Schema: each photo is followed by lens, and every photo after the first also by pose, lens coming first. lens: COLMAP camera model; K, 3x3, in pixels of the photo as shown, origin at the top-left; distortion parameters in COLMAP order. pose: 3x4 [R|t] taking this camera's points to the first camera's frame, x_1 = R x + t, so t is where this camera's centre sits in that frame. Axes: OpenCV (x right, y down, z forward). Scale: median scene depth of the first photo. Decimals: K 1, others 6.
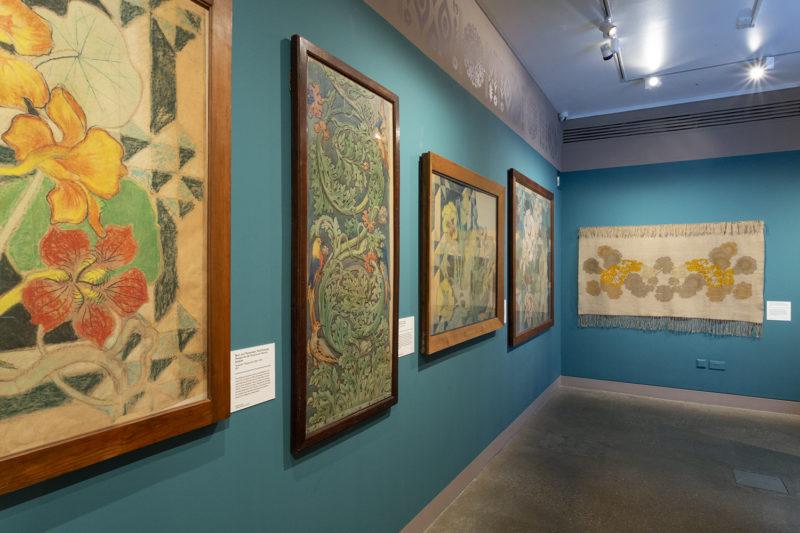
lens RADIAL K [[479.9, 0, 417.4], [0, 479.9, 273.8], [0, 0, 1]] dist [-0.006347, 0.003054]
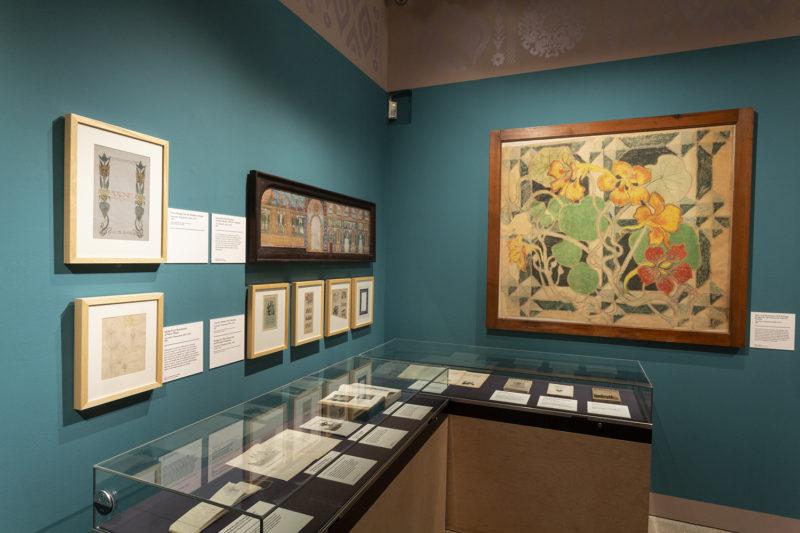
lens RADIAL K [[450.3, 0, 403.1], [0, 450.3, 256.8], [0, 0, 1]] dist [-0.009644, 0.001682]
pose [[0.091171, 0.019274, -0.995649, 1.288781], [-0.021453, 0.999619, 0.017386, -0.044117], [0.995604, 0.019775, 0.091550, -0.471771]]
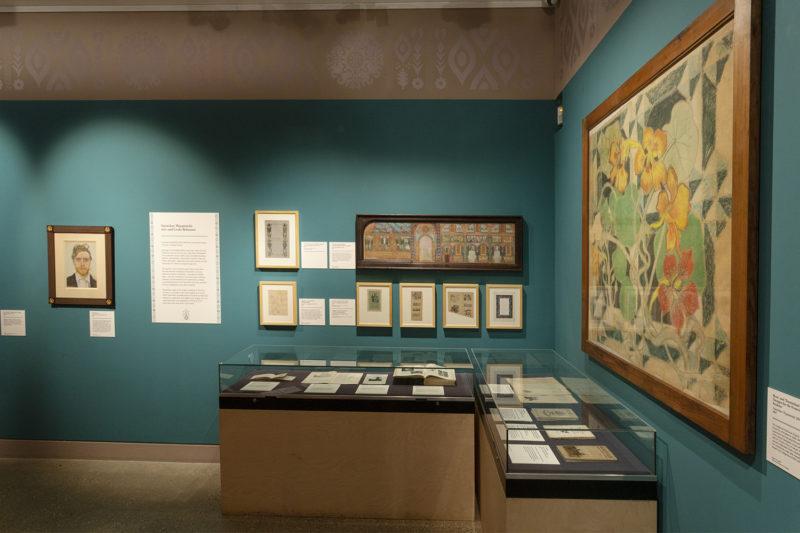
lens RADIAL K [[479.9, 0, 406.4], [0, 479.9, 266.8], [0, 0, 1]] dist [-0.006347, 0.003054]
pose [[-0.908653, 0.019791, -0.417082, 0.618793], [0.005376, 0.999348, 0.035707, -0.094897], [0.417517, 0.030203, -0.908167, 1.744038]]
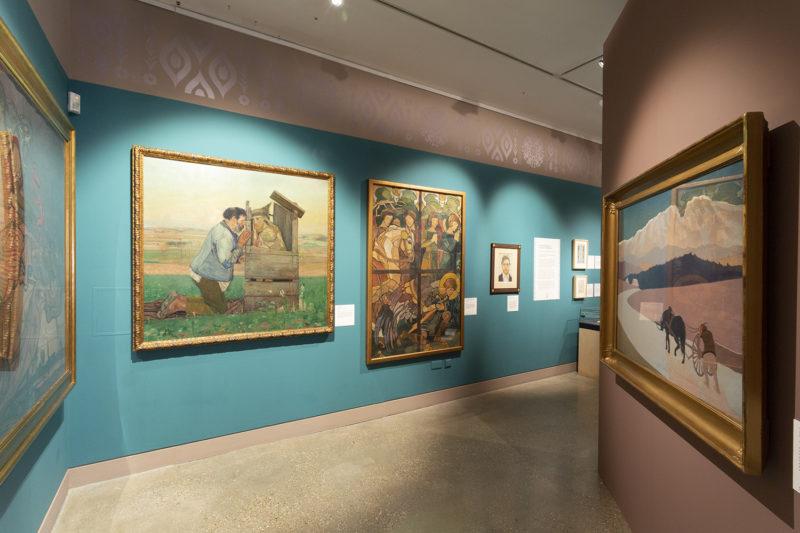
lens RADIAL K [[379.6, 0, 401.0], [0, 379.6, 264.4], [0, 0, 1]] dist [0.007401, -0.000889]
pose [[-0.518281, 0.012665, -0.855116, 4.813986], [-0.002215, 0.999867, 0.016151, -0.105609], [0.855207, 0.010265, -0.518184, -0.569553]]
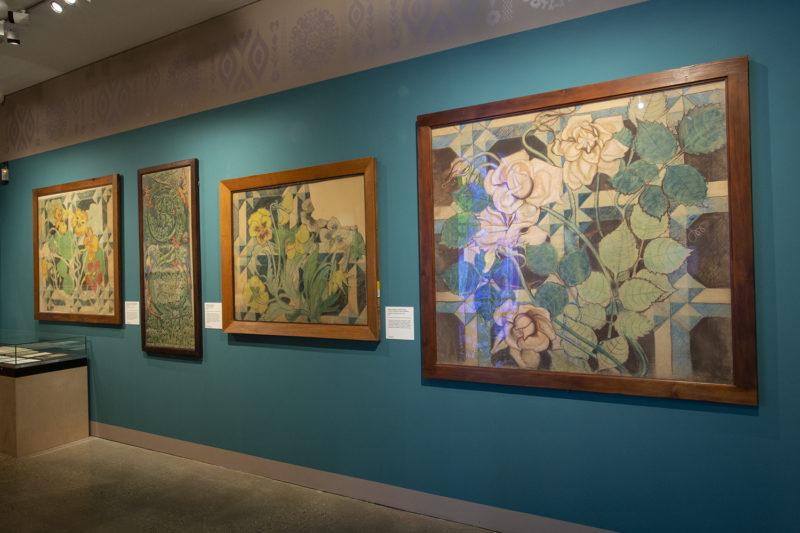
lens RADIAL K [[554.6, 0, 400.1], [0, 554.6, 264.1], [0, 0, 1]] dist [-0.022531, 0.015075]
pose [[-0.055181, -0.004606, -0.998466, 3.125532], [0.012863, 0.999903, -0.005324, -0.016030], [0.998393, -0.013137, -0.055117, 3.211652]]
